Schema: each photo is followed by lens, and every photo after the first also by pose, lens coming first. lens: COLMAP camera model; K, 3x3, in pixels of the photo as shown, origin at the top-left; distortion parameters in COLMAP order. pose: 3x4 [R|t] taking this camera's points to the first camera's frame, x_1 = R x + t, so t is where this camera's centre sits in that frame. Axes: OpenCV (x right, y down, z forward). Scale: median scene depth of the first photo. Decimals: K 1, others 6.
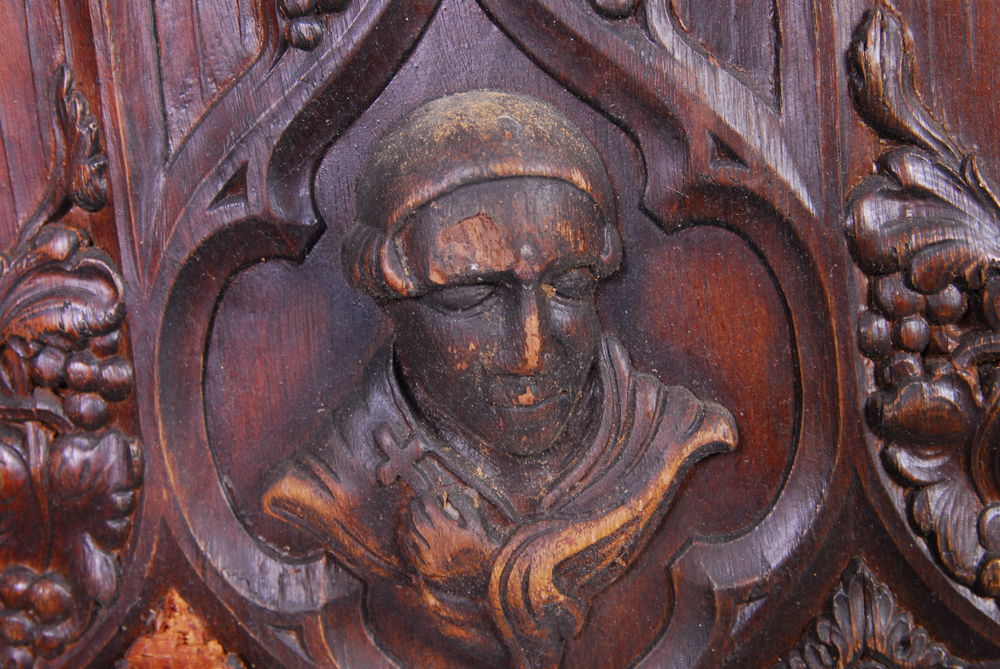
lens RADIAL K [[1756.0, 0, 499.8], [0, 1756.0, 335.2], [0, 0, 1]] dist [-0.120591, 0.000000]
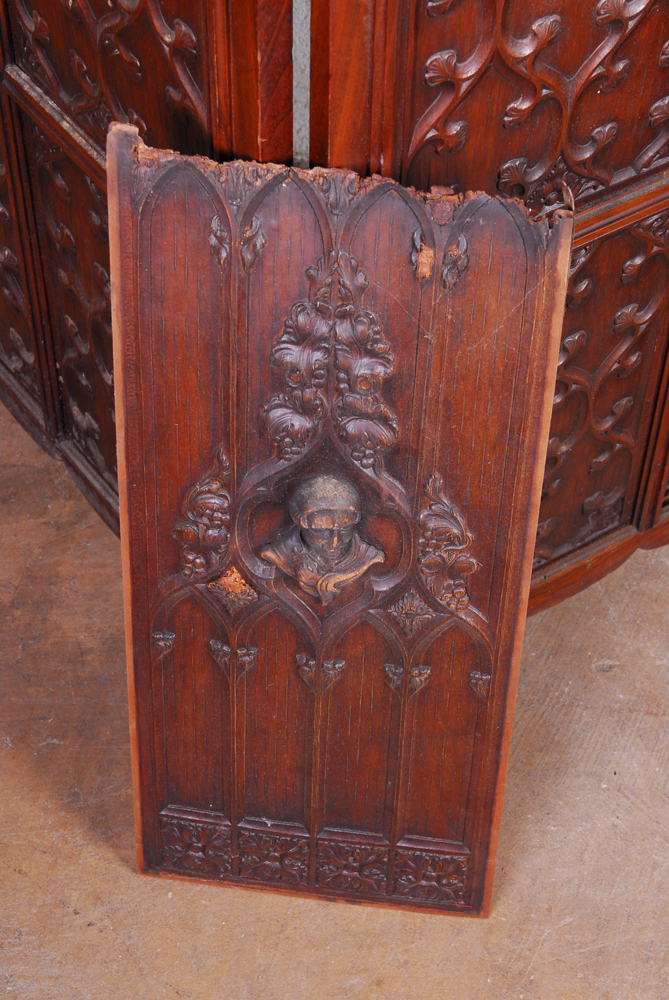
lens RADIAL K [[1973.6, 0, 334.5], [0, 1973.6, 500.4], [0, 0, 1]] dist [0.027819, 0.000000]
pose [[0.991835, 0.120743, 0.041040, -0.173404], [-0.126323, 0.886095, 0.445958, -2.021373], [0.017481, -0.447501, 0.894113, -2.903800]]
